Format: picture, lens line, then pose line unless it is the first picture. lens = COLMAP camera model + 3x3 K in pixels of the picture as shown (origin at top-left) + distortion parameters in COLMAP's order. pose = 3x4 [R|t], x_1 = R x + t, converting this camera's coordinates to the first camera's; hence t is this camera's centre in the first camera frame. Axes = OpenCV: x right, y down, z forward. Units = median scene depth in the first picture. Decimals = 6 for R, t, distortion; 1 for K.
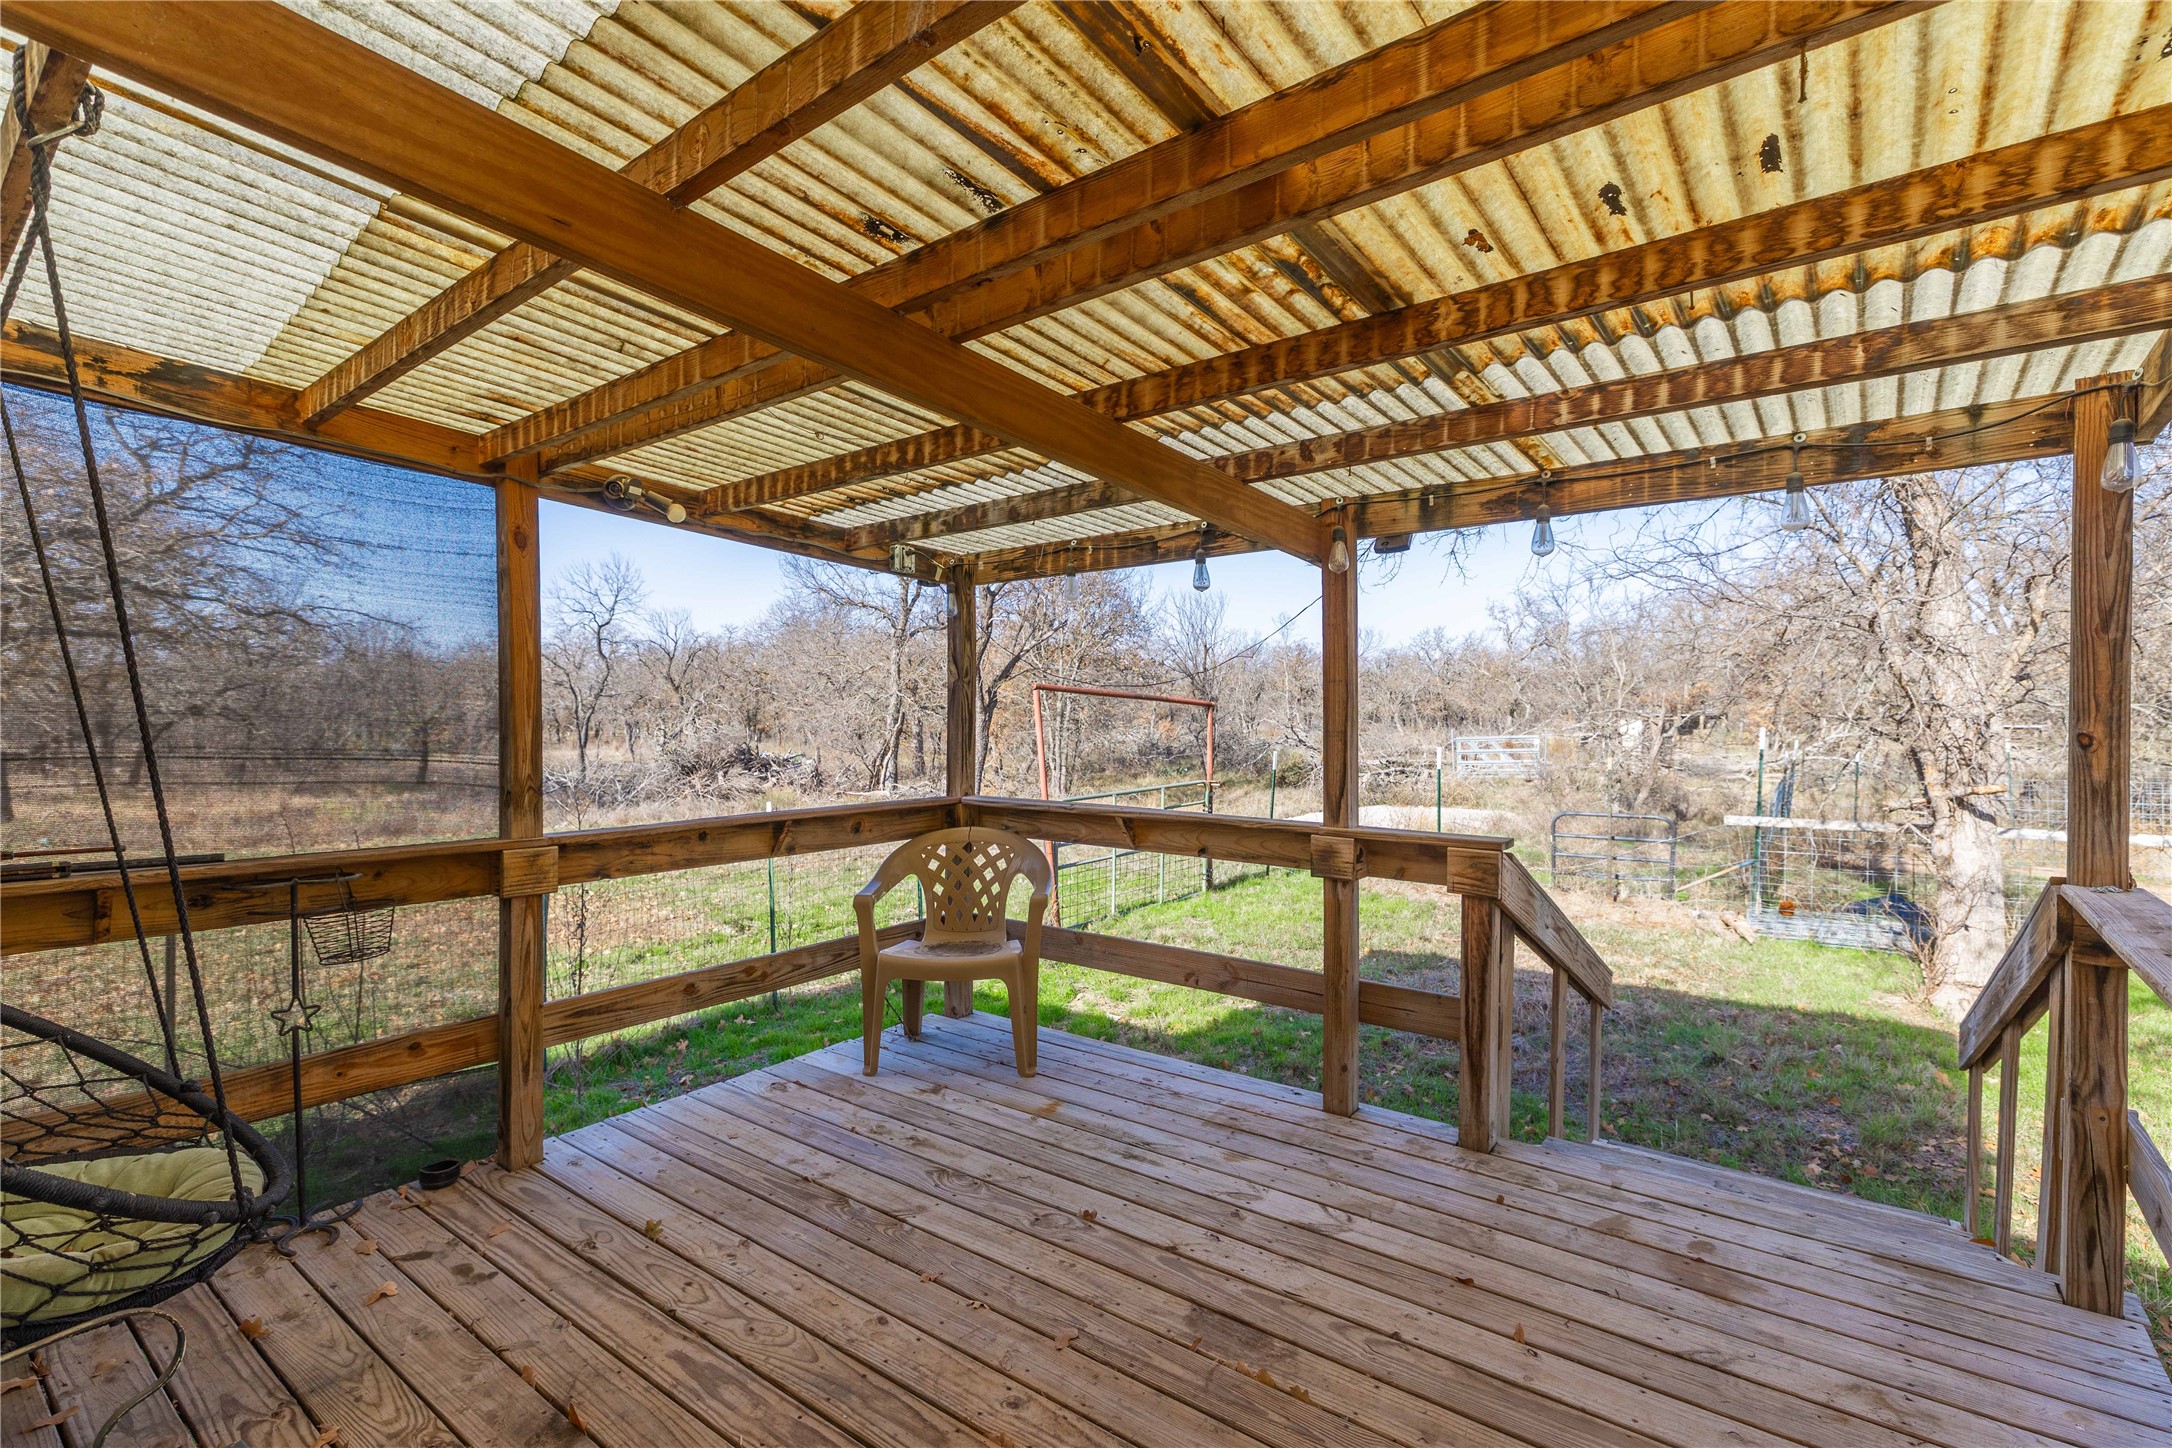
lens RADIAL K [[973.7, 0, 1086.0], [0, 973.7, 724.0], [0, 0, 1]] dist [-0.009316, -0.000333]
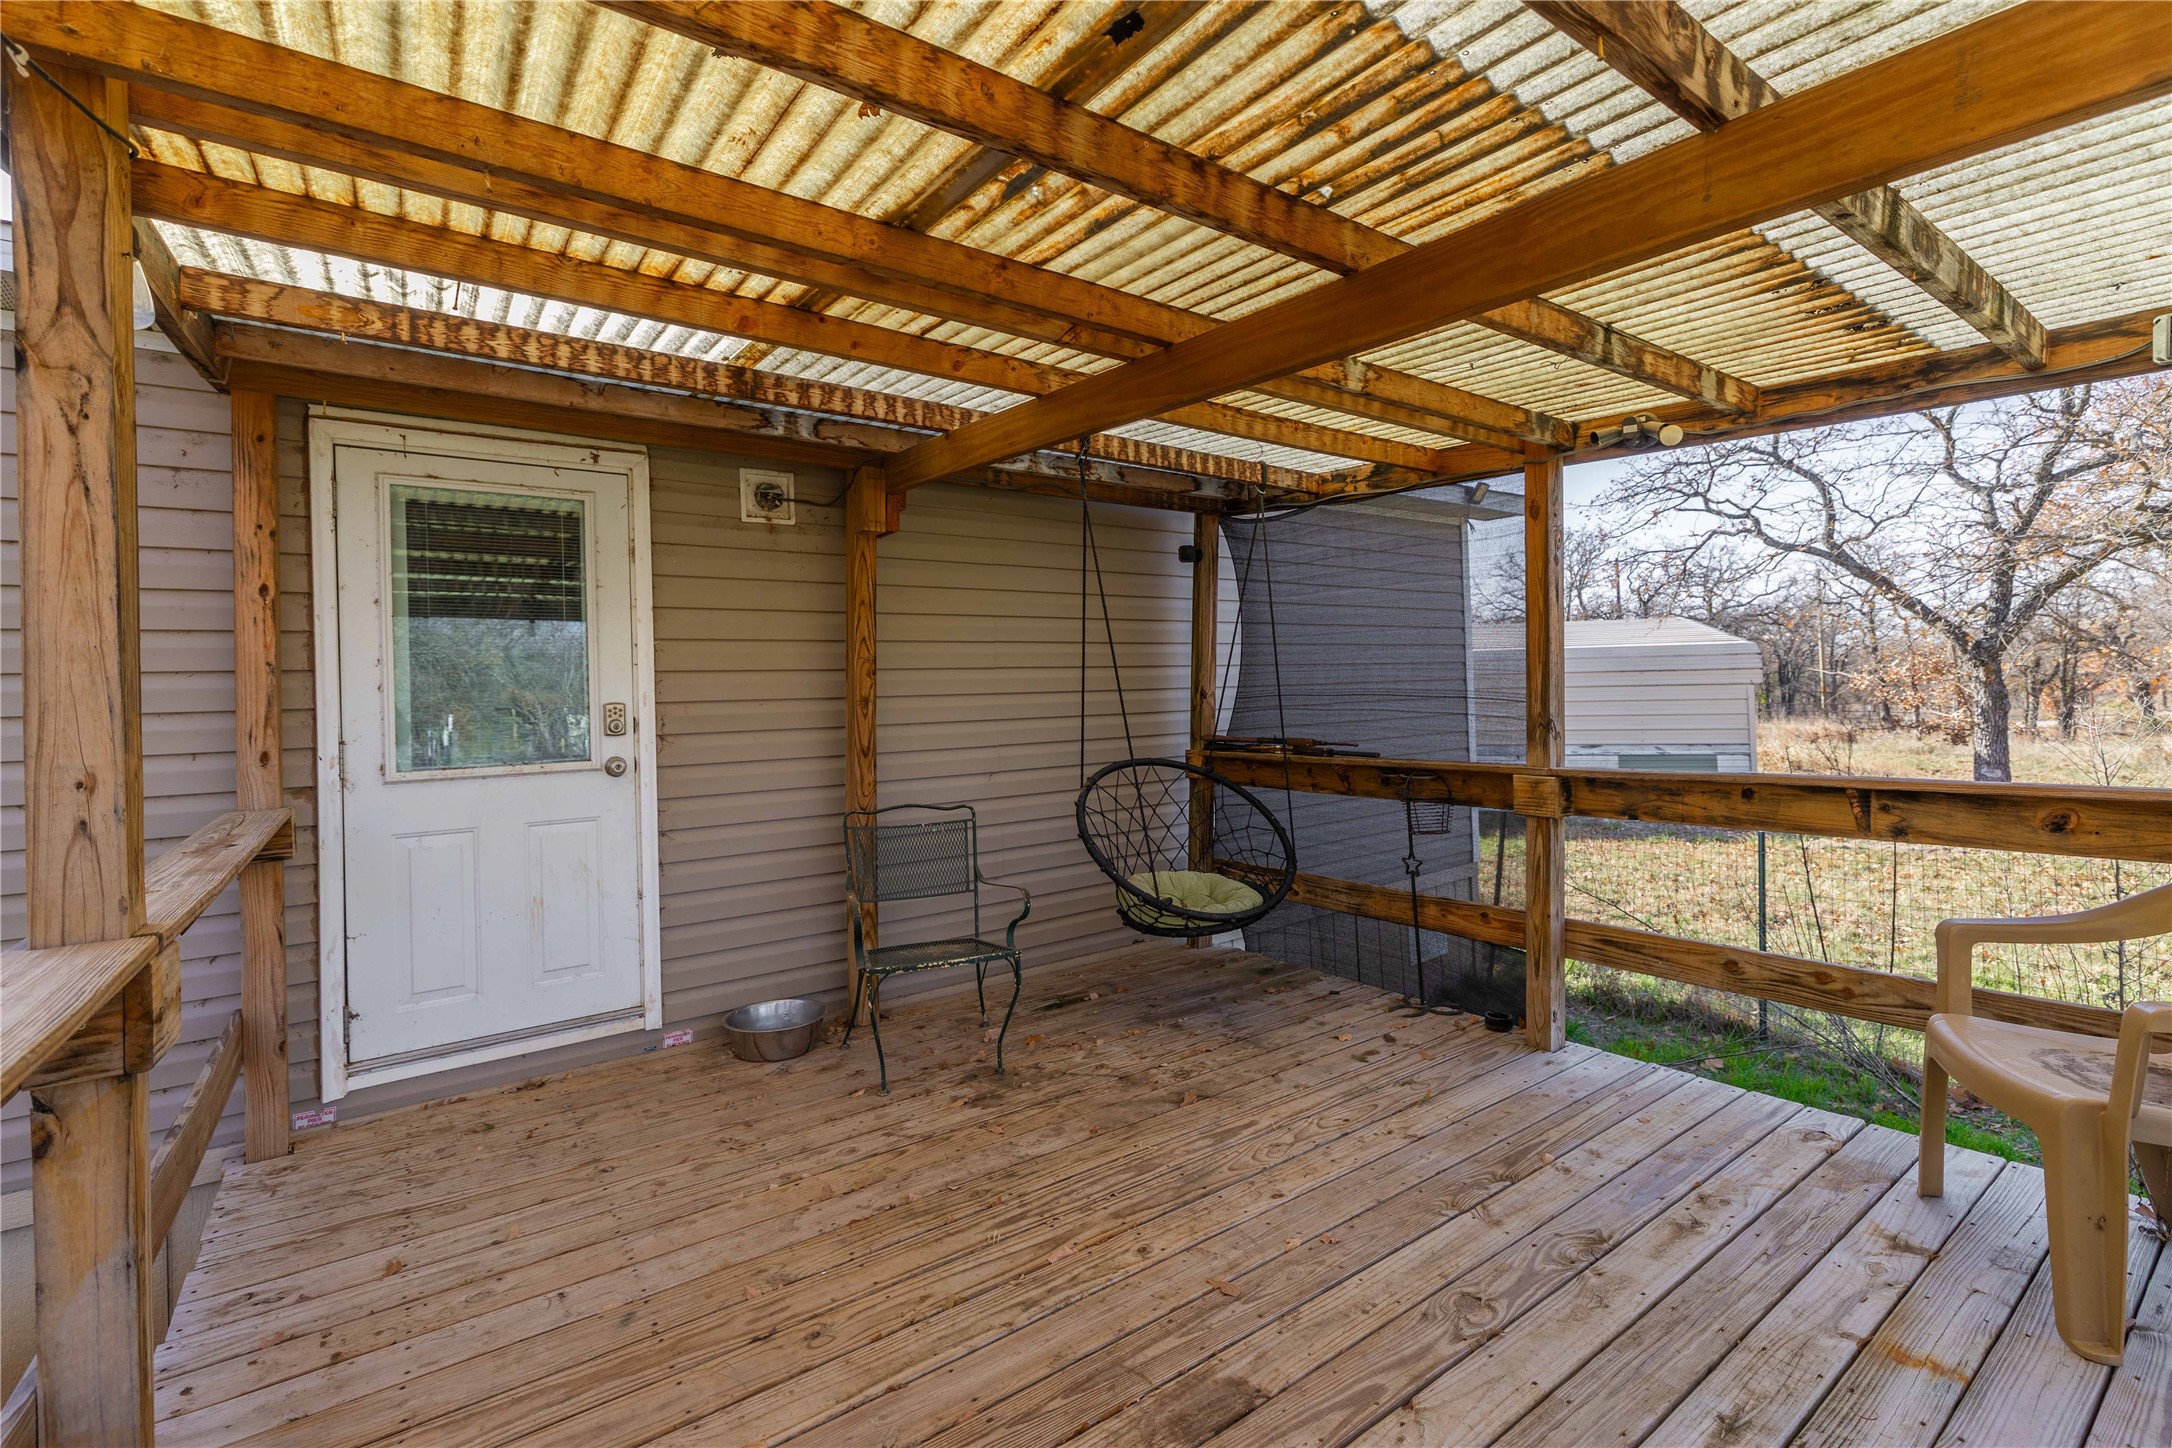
lens RADIAL K [[973.7, 0, 1086.0], [0, 973.7, 724.0], [0, 0, 1]] dist [-0.009316, -0.000333]
pose [[-0.288719, 0.041157, -0.956529, 0.621712], [0.026631, 0.999034, 0.034948, 0.011764], [0.957044, -0.015383, -0.289536, 0.757813]]
